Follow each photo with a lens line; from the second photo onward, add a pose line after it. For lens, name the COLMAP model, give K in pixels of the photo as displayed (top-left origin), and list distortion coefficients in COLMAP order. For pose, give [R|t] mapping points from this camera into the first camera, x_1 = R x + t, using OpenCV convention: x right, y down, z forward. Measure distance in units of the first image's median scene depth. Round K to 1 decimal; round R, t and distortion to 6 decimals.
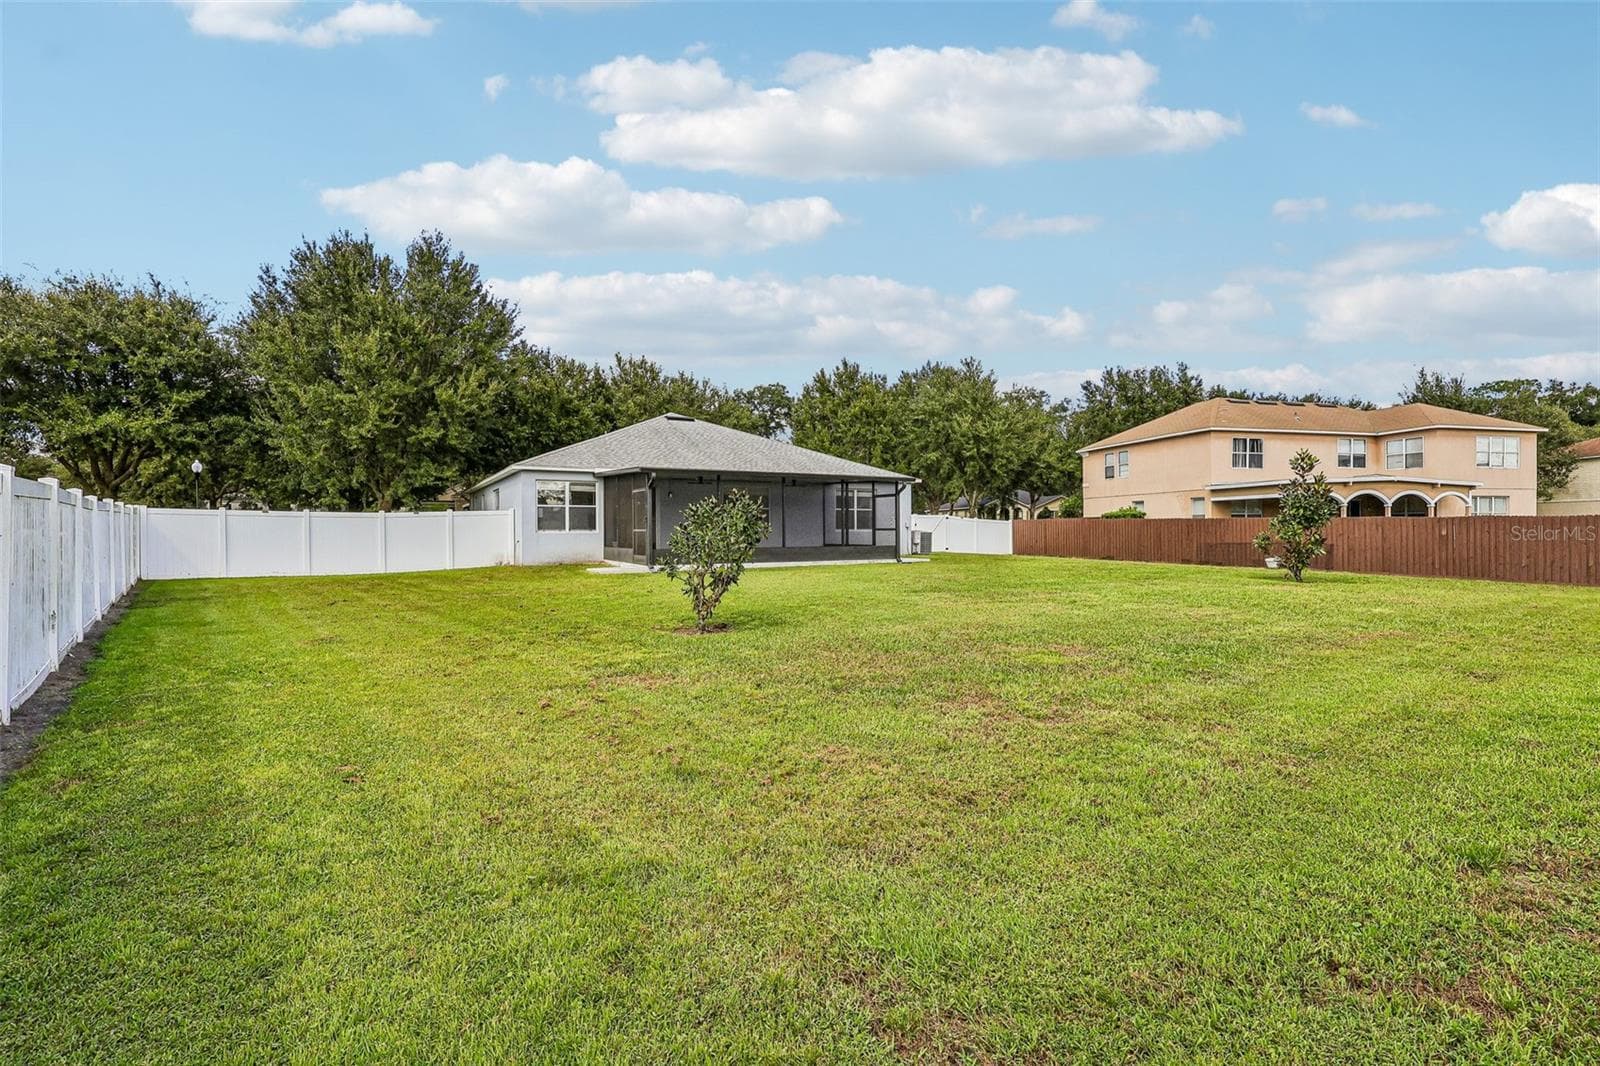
lens RADIAL K [[753.0, 0, 805.7], [0, 753.0, 538.9], [0, 0, 1]] dist [-0.000244, 0.000117]
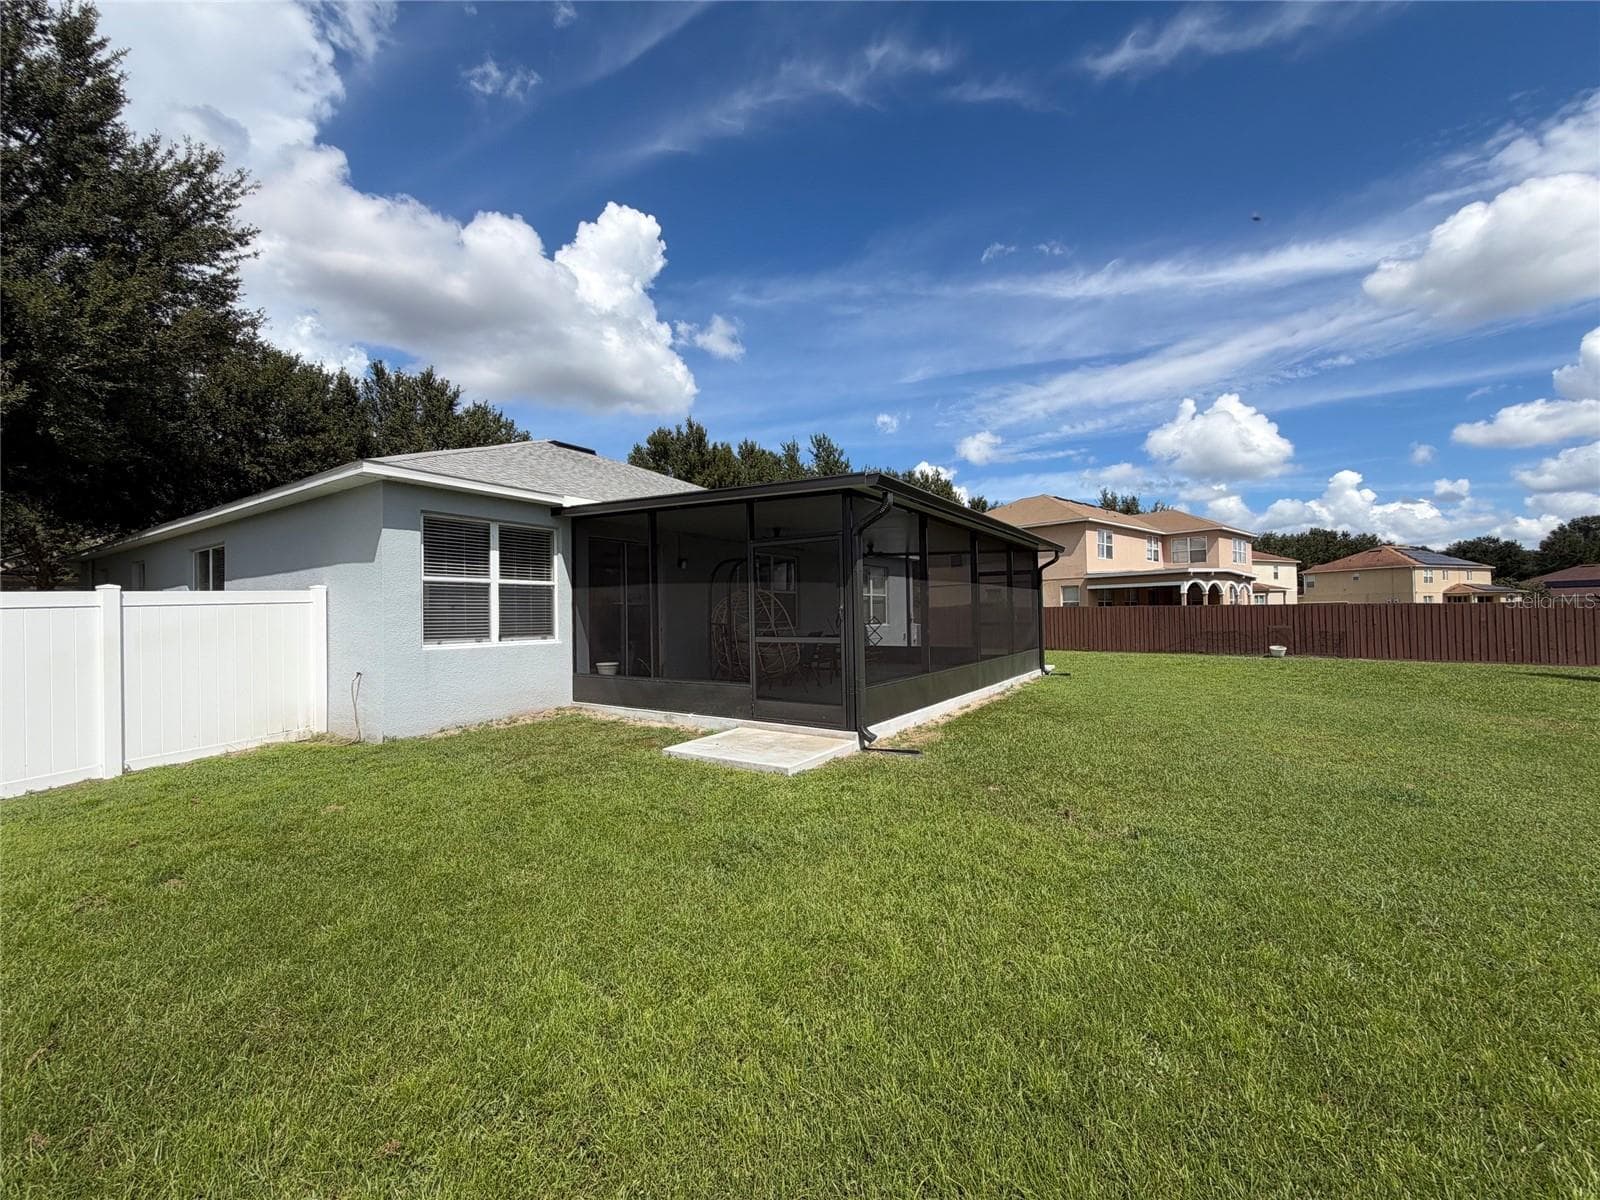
lens RADIAL K [[625.5, 0, 796.3], [0, 625.5, 608.3], [0, 0, 1]] dist [-0.001081, -0.000296]
pose [[0.882211, -0.005722, 0.470820, -0.294664], [0.016777, 0.999673, -0.019286, -0.017089], [-0.470556, 0.024913, 0.882018, 0.546920]]
